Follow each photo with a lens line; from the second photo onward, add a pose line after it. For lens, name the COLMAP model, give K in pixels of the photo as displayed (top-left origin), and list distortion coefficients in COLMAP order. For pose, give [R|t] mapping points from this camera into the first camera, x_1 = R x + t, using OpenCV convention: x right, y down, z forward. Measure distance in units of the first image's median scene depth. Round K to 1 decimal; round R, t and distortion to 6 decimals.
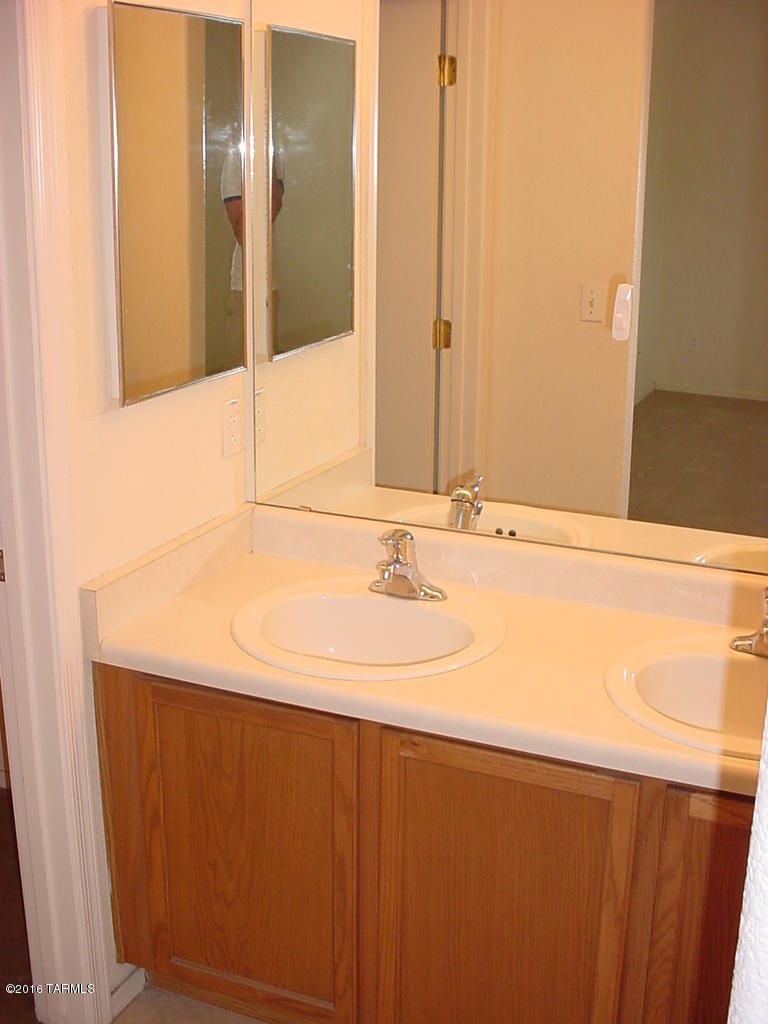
lens RADIAL K [[1283.0, 0, 380.7], [0, 1283.0, 513.2], [0, 0, 1]] dist [-0.174384, 0.000000]
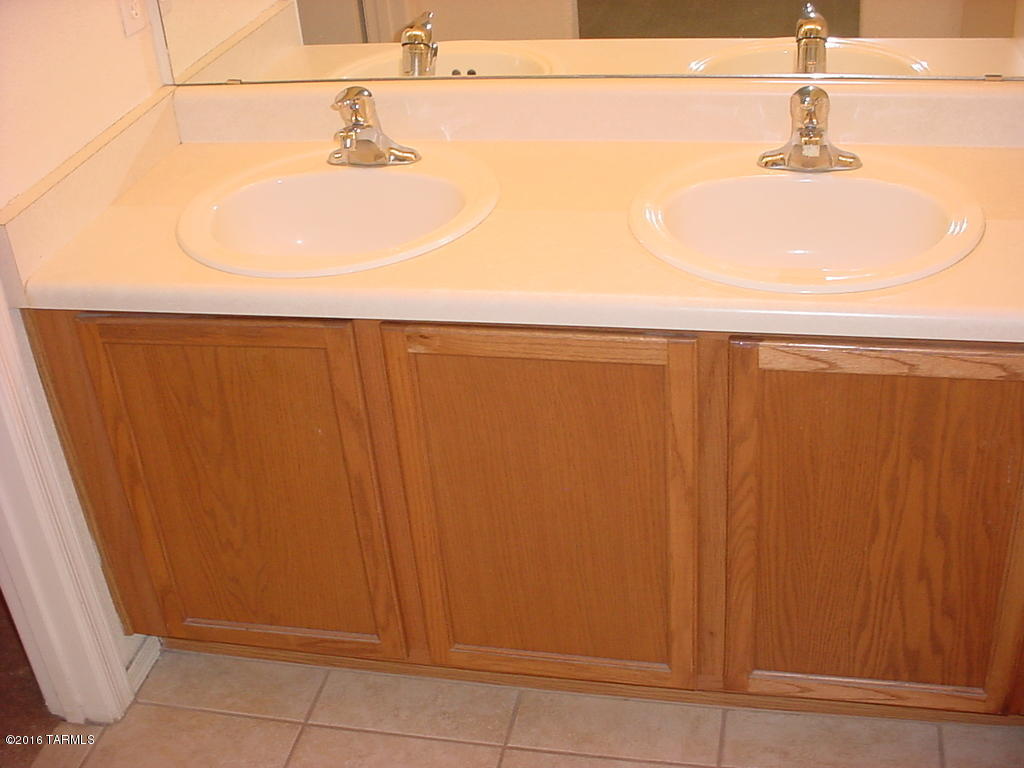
lens RADIAL K [[1283.0, 0, 511.8], [0, 1283.0, 379.4], [0, 0, 1]] dist [-0.174384, 0.000000]
pose [[0.974681, -0.182174, 0.129650, -0.028274], [0.145506, 0.957026, 0.250856, 0.003265], [-0.169778, -0.225640, 0.959303, 0.152222]]
